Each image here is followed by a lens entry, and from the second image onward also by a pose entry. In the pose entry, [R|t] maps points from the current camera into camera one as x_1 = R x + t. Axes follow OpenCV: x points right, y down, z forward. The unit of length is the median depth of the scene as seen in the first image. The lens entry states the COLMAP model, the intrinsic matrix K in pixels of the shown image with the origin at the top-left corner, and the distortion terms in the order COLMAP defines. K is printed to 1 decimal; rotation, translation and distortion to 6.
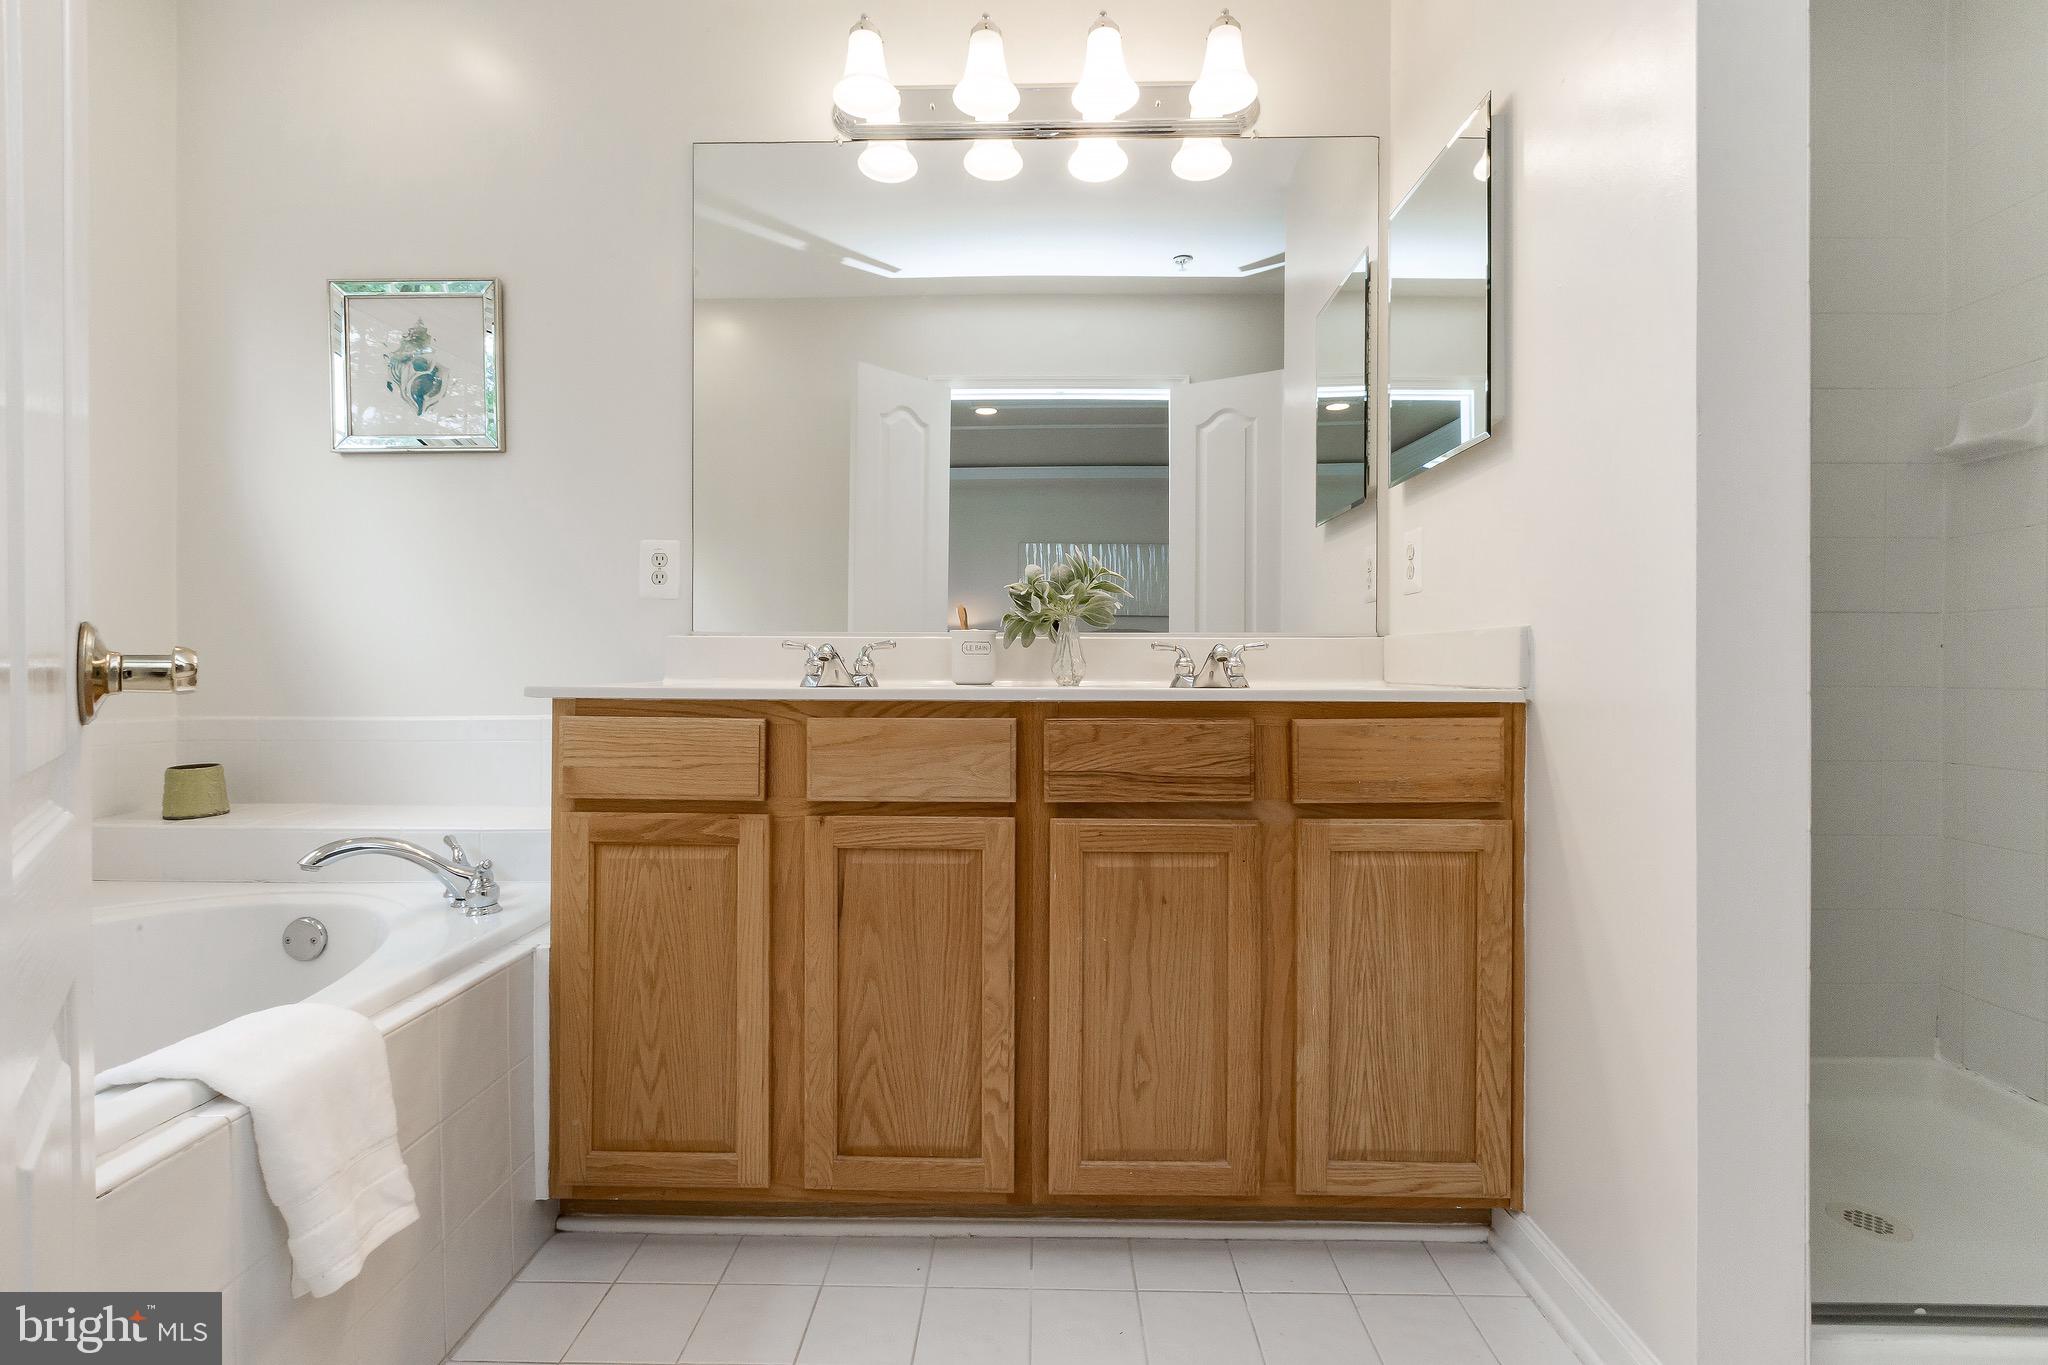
lens RADIAL K [[919.8, 0, 1019.9], [0, 919.8, 668.5], [0, 0, 1]] dist [-0.000627, 0.000071]
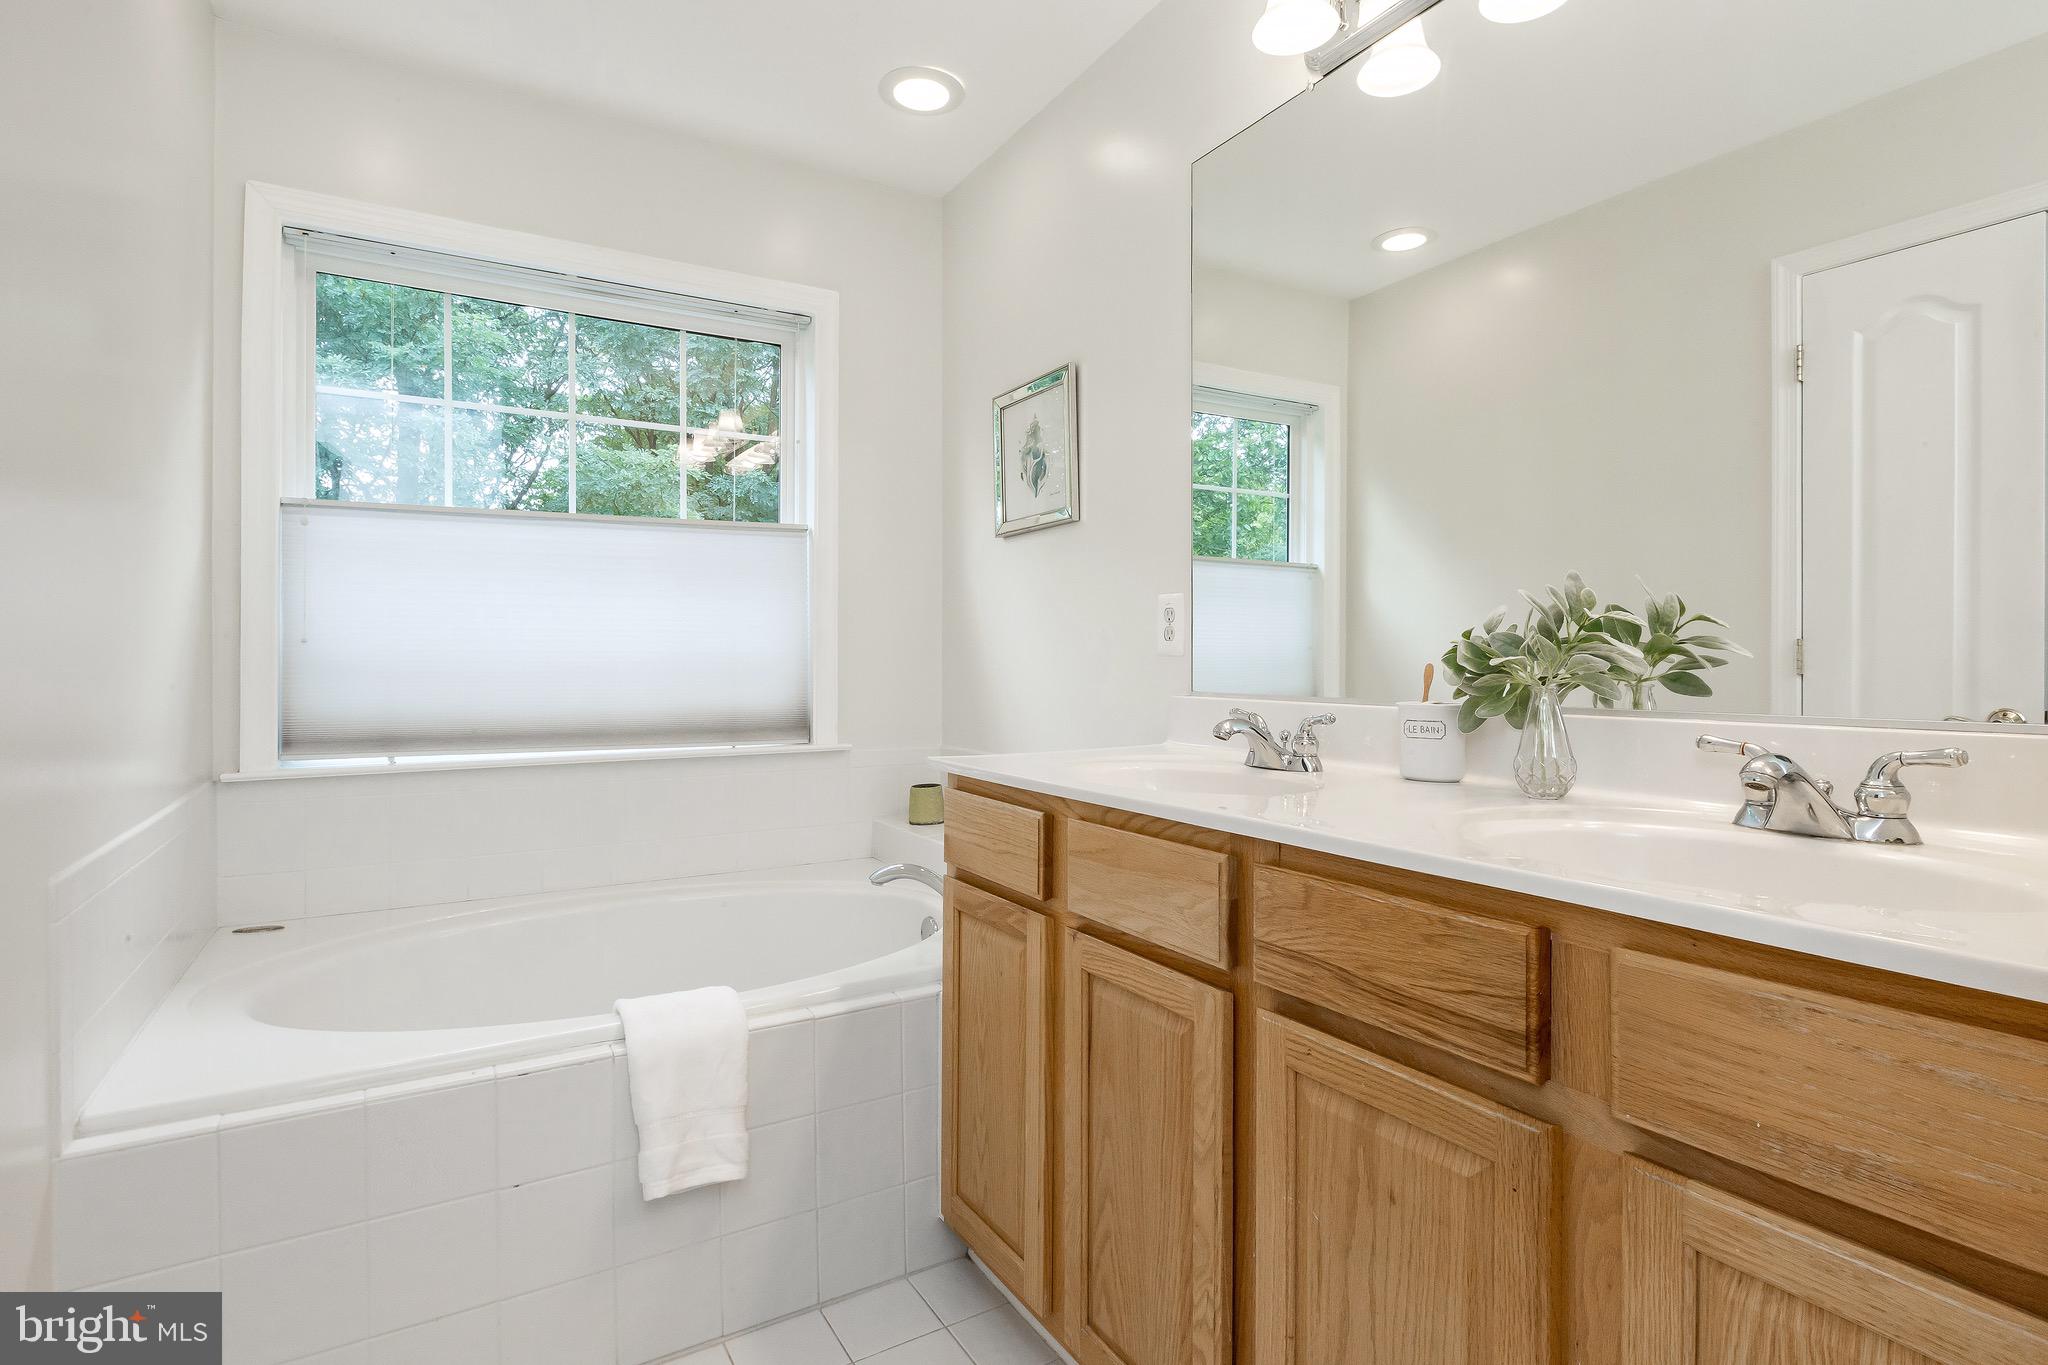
lens RADIAL K [[1021.9, 0, 1017.5], [0, 1021.9, 655.6], [0, 0, 1]] dist [0.000210, 0.000608]
pose [[0.524783, -0.008014, -0.851198, 0.598752], [0.005676, 0.999966, -0.005915, -0.099824], [0.851217, -0.001727, 0.524811, 0.439398]]
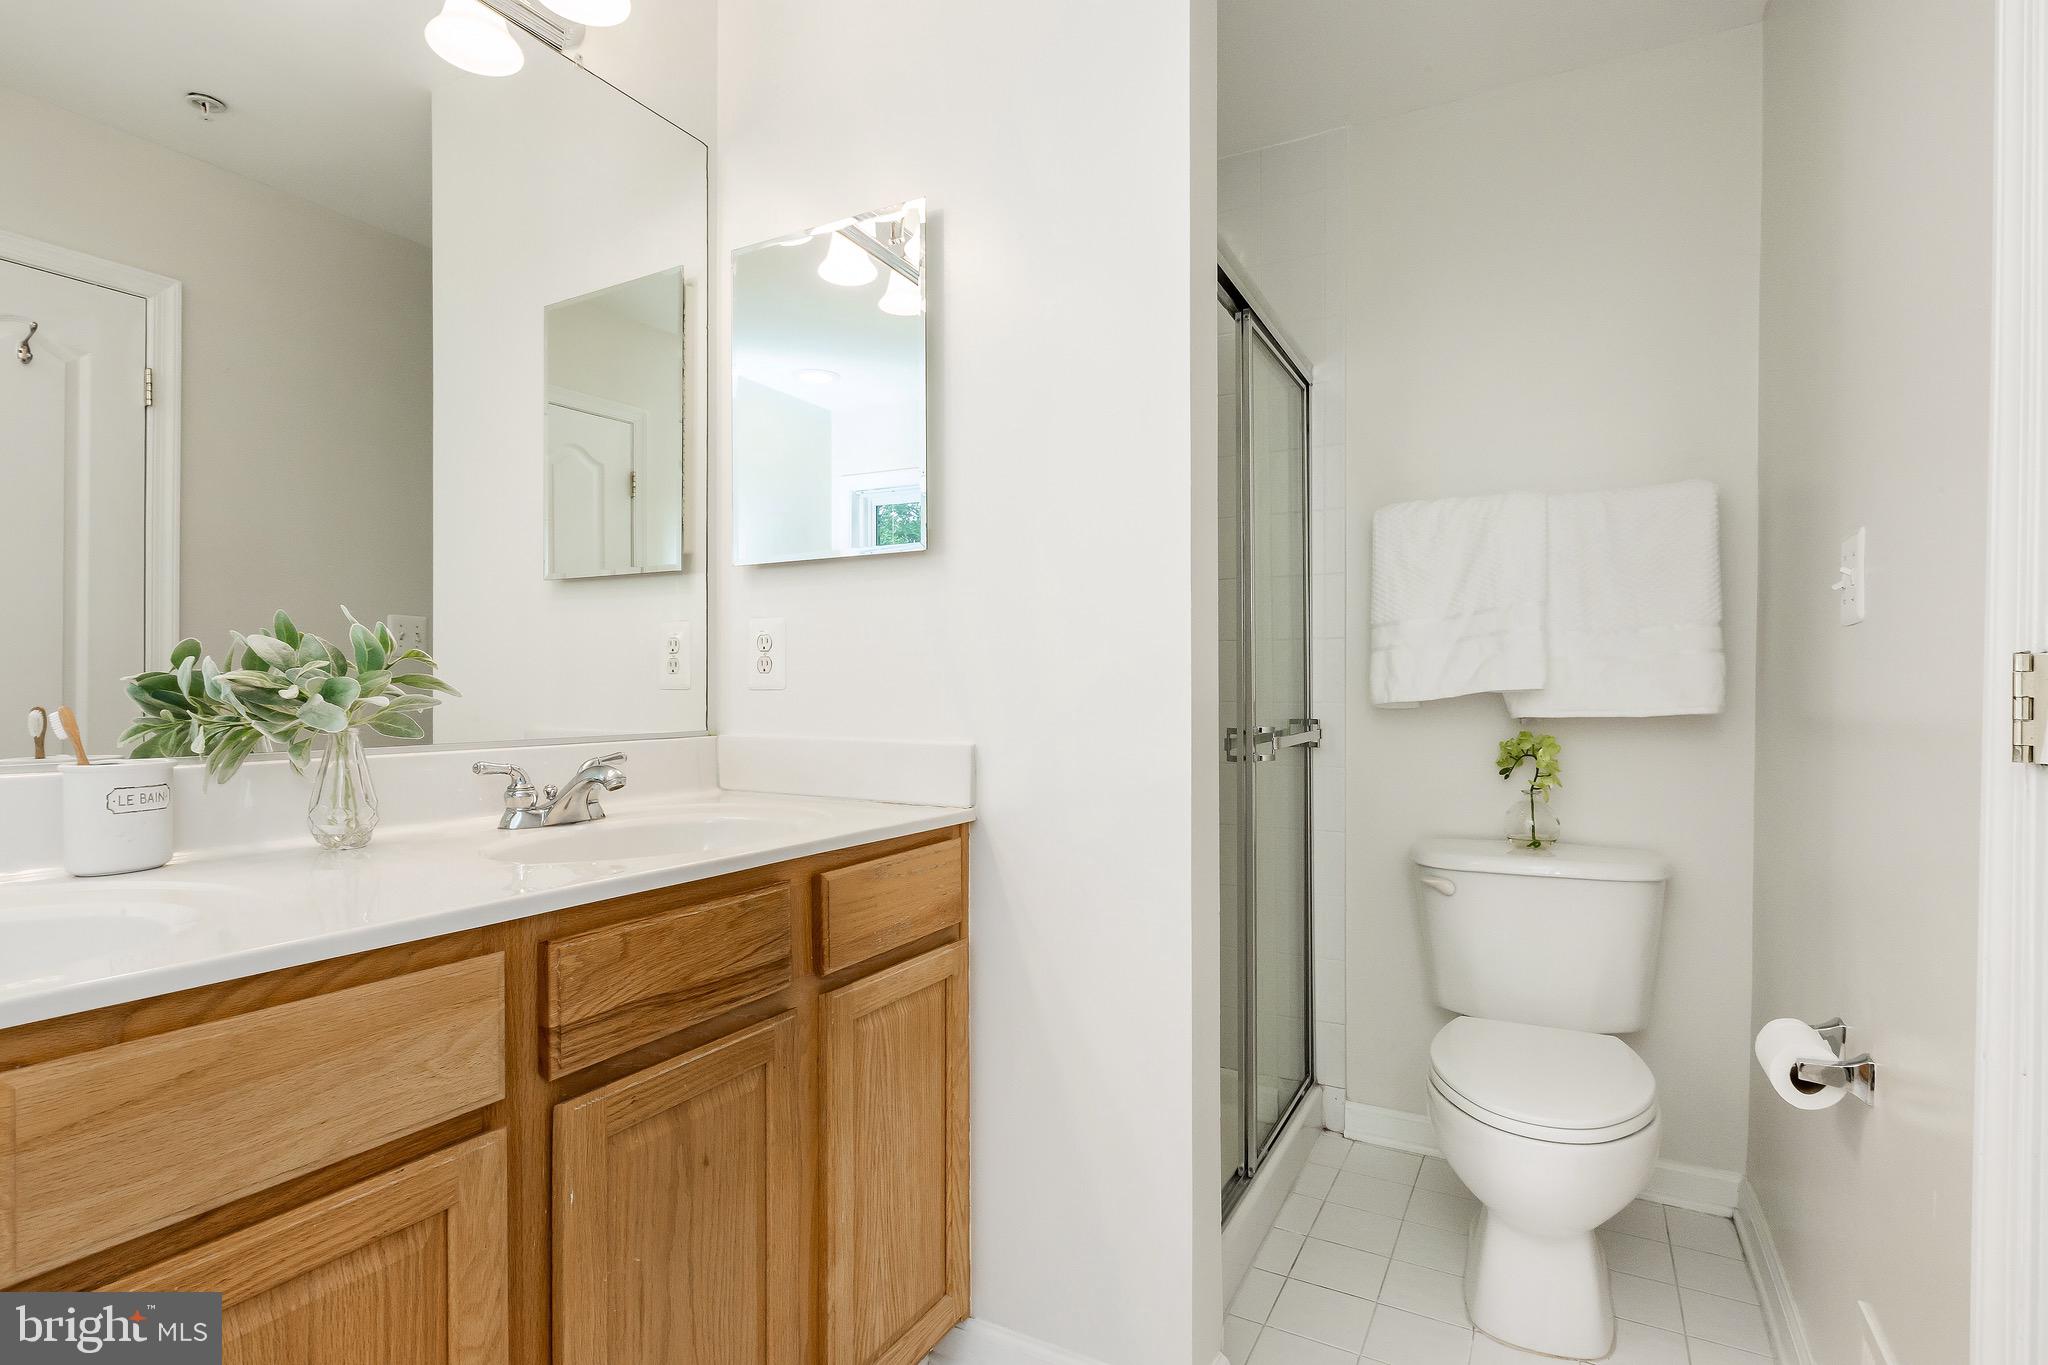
lens RADIAL K [[1000.2, 0, 1030.6], [0, 1000.2, 691.3], [0, 0, 1]] dist [-0.002291, -0.000082]
pose [[0.460370, -0.003311, 0.887721, -0.405218], [-0.001995, 0.999987, 0.004765, -0.111228], [-0.887725, -0.003965, 0.460358, 0.428251]]
